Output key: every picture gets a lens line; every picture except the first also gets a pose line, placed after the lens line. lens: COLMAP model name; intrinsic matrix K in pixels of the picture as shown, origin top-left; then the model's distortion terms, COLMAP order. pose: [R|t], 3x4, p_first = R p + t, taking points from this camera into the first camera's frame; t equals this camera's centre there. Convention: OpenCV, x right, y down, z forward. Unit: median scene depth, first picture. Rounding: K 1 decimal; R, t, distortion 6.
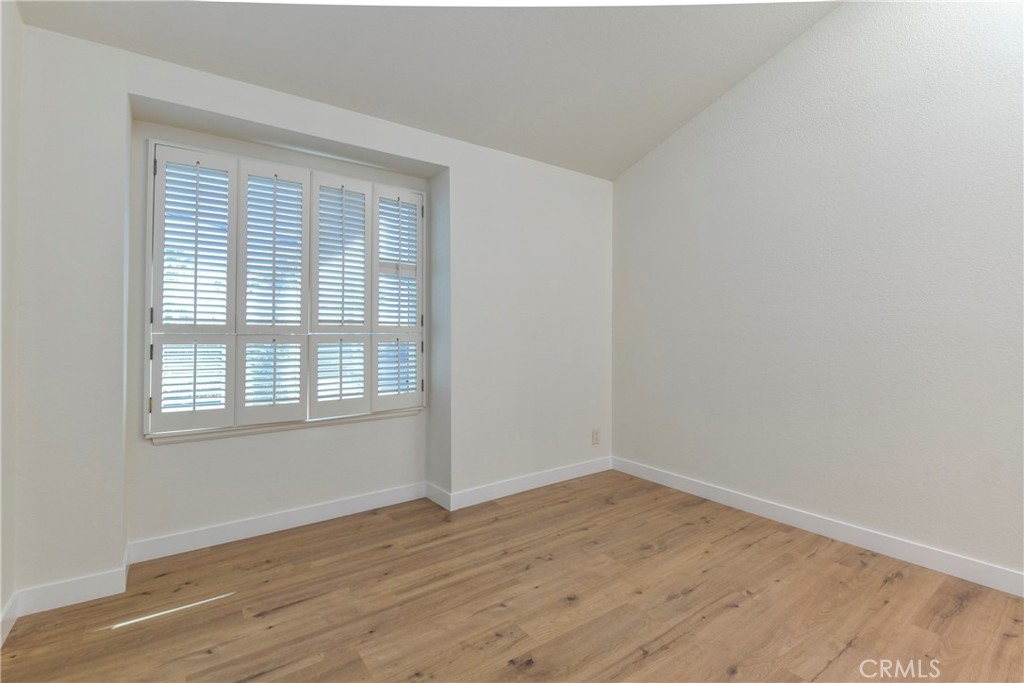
lens RADIAL K [[476.4, 0, 510.3], [0, 476.4, 337.1], [0, 0, 1]] dist [0.021984, -0.022913]
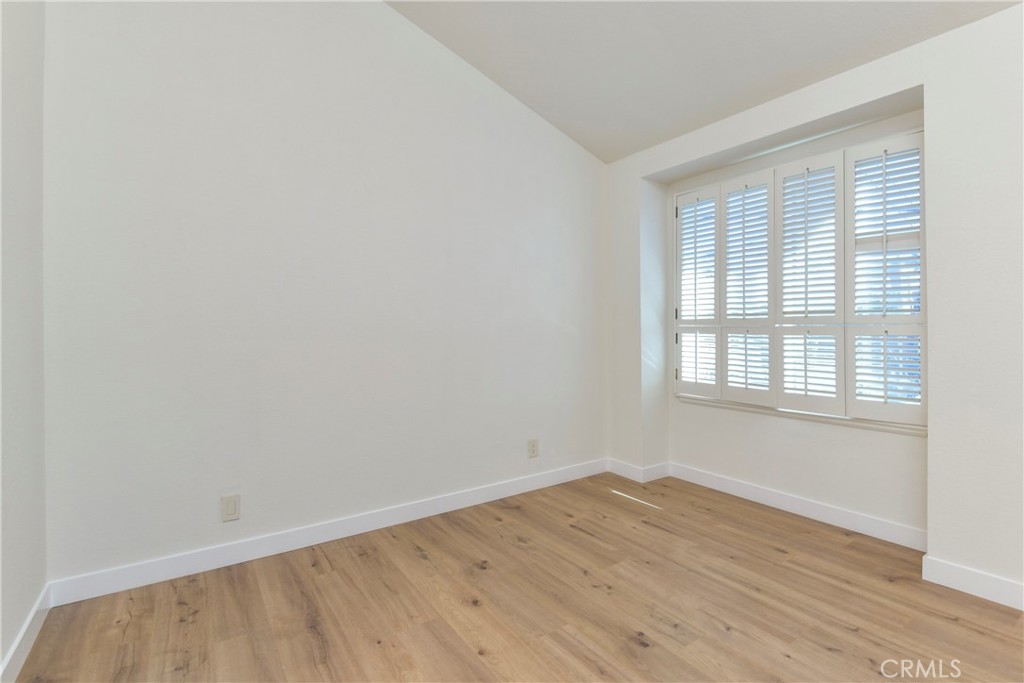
lens RADIAL K [[476.4, 0, 510.3], [0, 476.4, 337.1], [0, 0, 1]] dist [0.021984, -0.022913]
pose [[-0.043677, 0.011191, -0.998983, 0.703713], [-0.015286, 0.999813, 0.011869, 0.016957], [0.998929, 0.015789, -0.043498, 0.508252]]
